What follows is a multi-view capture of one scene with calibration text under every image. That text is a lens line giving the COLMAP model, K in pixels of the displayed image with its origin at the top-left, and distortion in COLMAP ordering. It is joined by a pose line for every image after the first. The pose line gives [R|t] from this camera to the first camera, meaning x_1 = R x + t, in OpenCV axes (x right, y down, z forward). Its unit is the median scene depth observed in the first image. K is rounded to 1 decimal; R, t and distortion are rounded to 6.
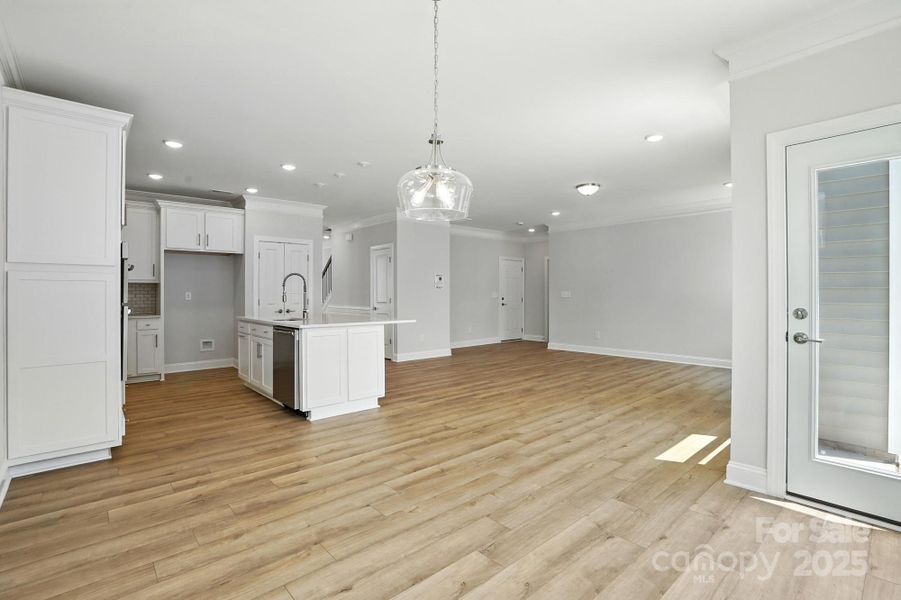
lens RADIAL K [[422.0, 0, 446.5], [0, 422.0, 290.0], [0, 0, 1]] dist [-0.050816, 0.015044]
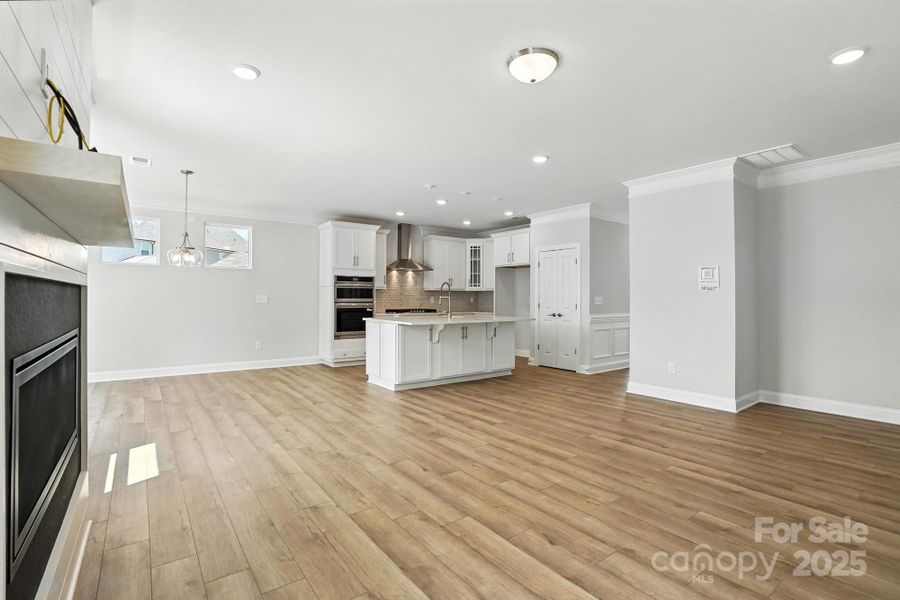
lens RADIAL K [[421.5, 0, 464.5], [0, 421.5, 296.5], [0, 0, 1]] dist [-0.050816, 0.015044]
pose [[-0.047038, 0.000605, -0.998893, 1.160477], [0.005627, 0.999984, 0.000340, 0.004393], [0.998877, -0.005605, -0.047040, 1.389563]]
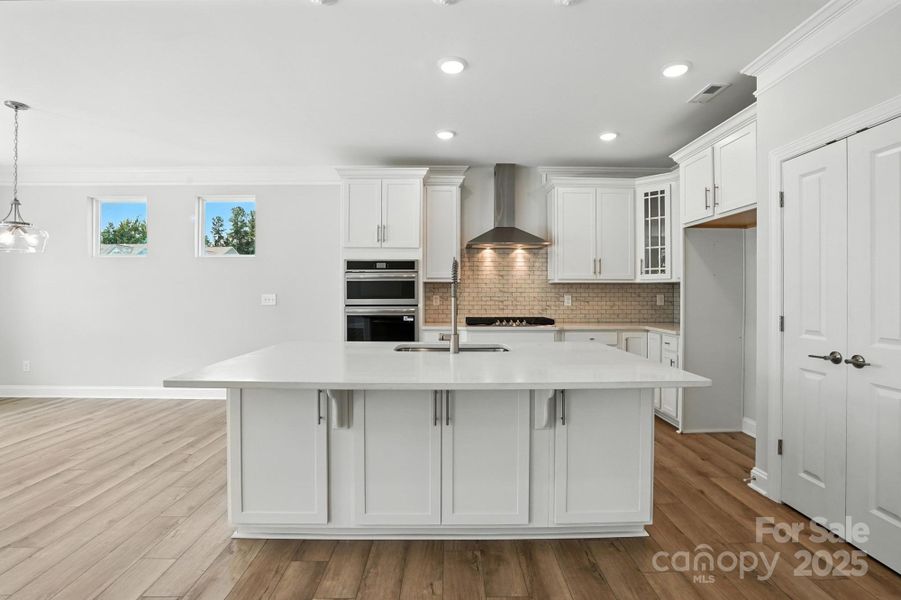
lens RADIAL K [[422.0, 0, 461.2], [0, 422.0, 290.9], [0, 0, 1]] dist [-0.050816, 0.015044]
pose [[-0.636852, 0.000919, -0.770986, 0.041428], [0.009298, 0.999936, -0.006489, -0.000294], [0.770930, -0.011302, -0.636819, 1.653902]]
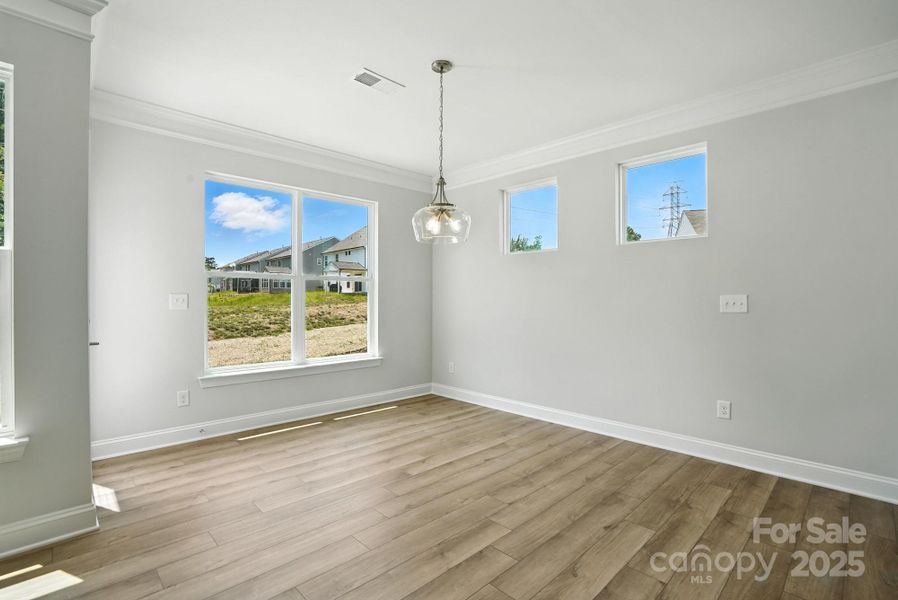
lens RADIAL K [[427.2, 0, 458.9], [0, 427.2, 297.0], [0, 0, 1]] dist [-0.023466, 0.005958]
pose [[-0.997215, 0.001423, -0.074573, 0.009460], [0.002365, 0.999919, -0.012538, 0.008824], [0.074549, -0.012679, -0.997137, 1.179017]]
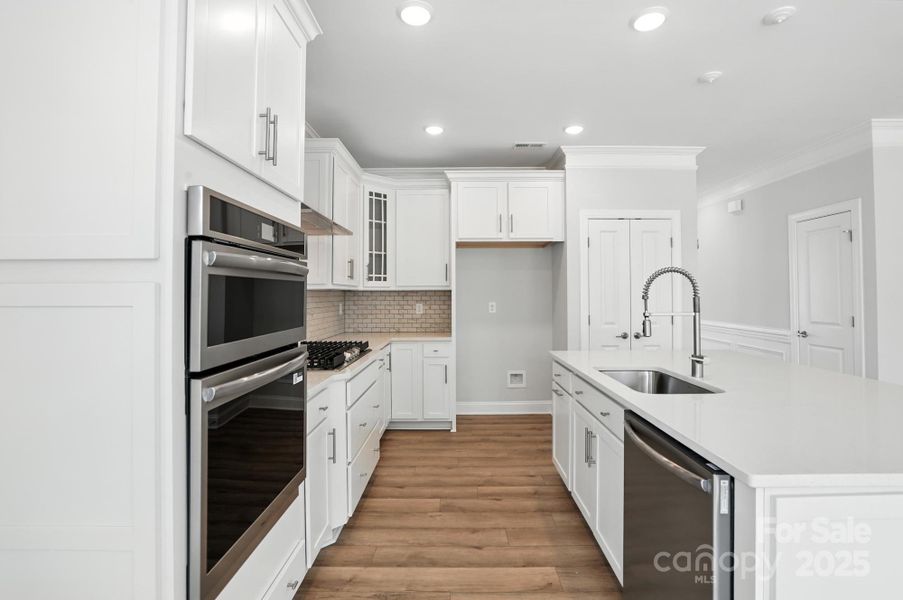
lens RADIAL K [[422.9, 0, 457.5], [0, 422.9, 286.8], [0, 0, 1]] dist [-0.050816, 0.015044]
pose [[0.748123, -0.009804, -0.663488, -0.303659], [0.006965, 0.999952, -0.006922, -0.025405], [0.663524, 0.000557, 0.748155, 0.678651]]
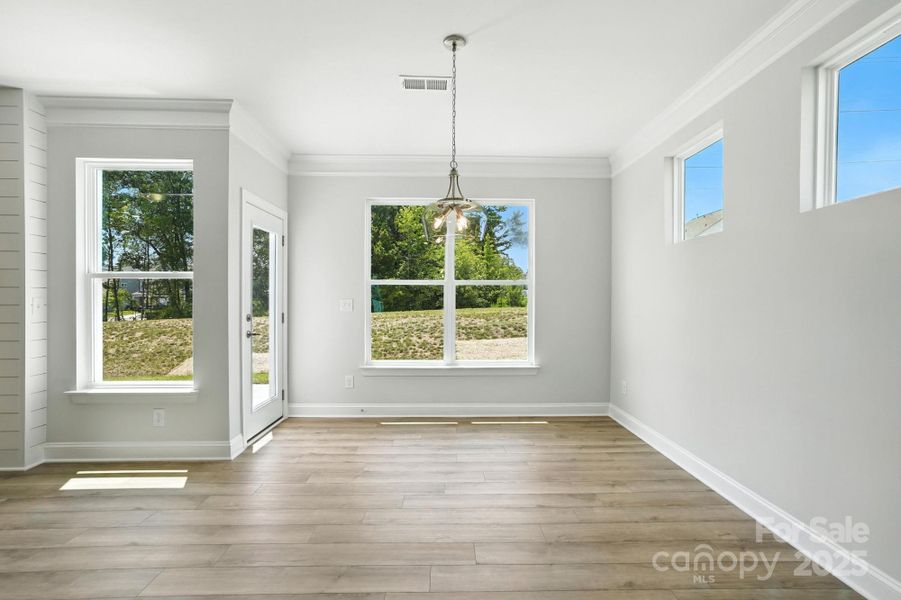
lens RADIAL K [[428.6, 0, 459.2], [0, 428.6, 302.4], [0, 0, 1]] dist [-0.023466, 0.005958]
pose [[-0.777236, -0.000709, 0.629209, -0.397243], [-0.004352, 0.999982, -0.004249, 0.001009], [-0.629194, -0.006041, -0.777225, 0.966482]]
